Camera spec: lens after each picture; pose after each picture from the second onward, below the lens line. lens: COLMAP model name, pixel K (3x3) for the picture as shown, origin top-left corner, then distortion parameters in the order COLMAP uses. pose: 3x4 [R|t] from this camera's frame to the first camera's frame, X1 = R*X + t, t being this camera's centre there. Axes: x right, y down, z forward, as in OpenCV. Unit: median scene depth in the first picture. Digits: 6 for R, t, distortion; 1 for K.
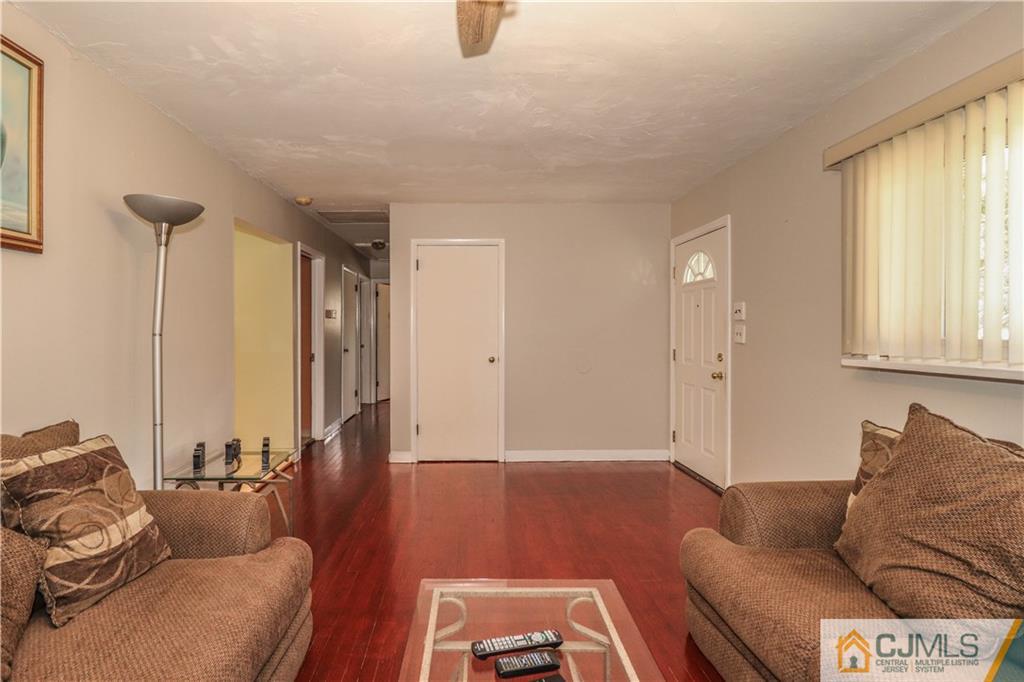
lens RADIAL K [[470.0, 0, 511.7], [0, 470.0, 338.1], [0, 0, 1]] dist [-0.002702, -0.010474]
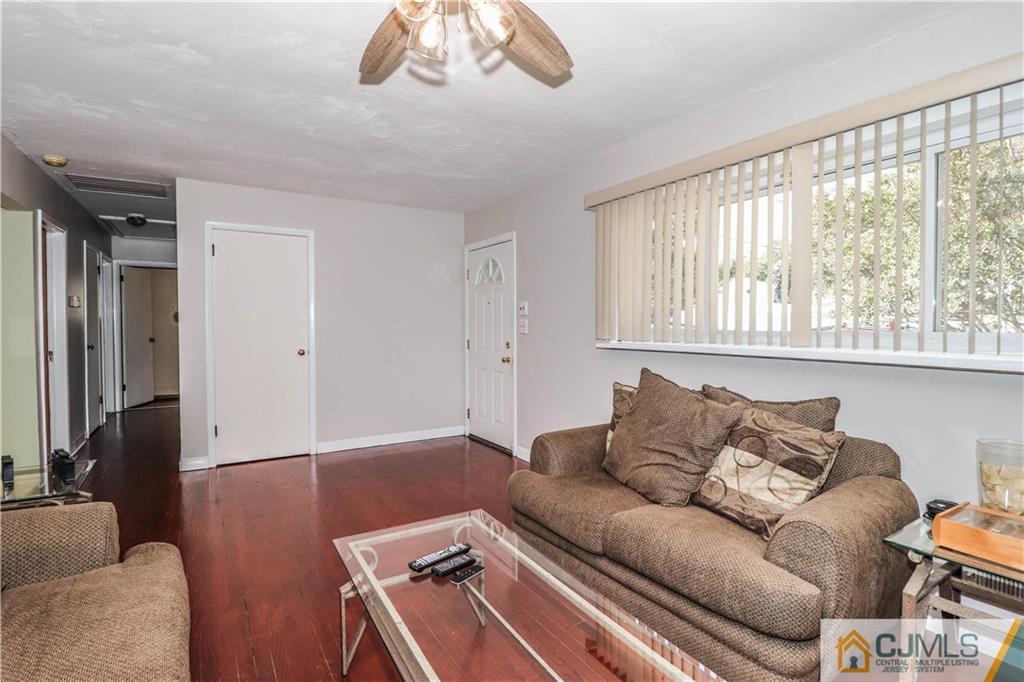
lens RADIAL K [[486.2, 0, 512.0], [0, 486.2, 341.0], [0, 0, 1]] dist [-0.000135, -0.014573]
pose [[0.859560, -0.014836, 0.510820, -0.282157], [0.005987, 0.999802, 0.018964, 0.008145], [-0.511000, -0.013242, 0.859479, -0.156798]]
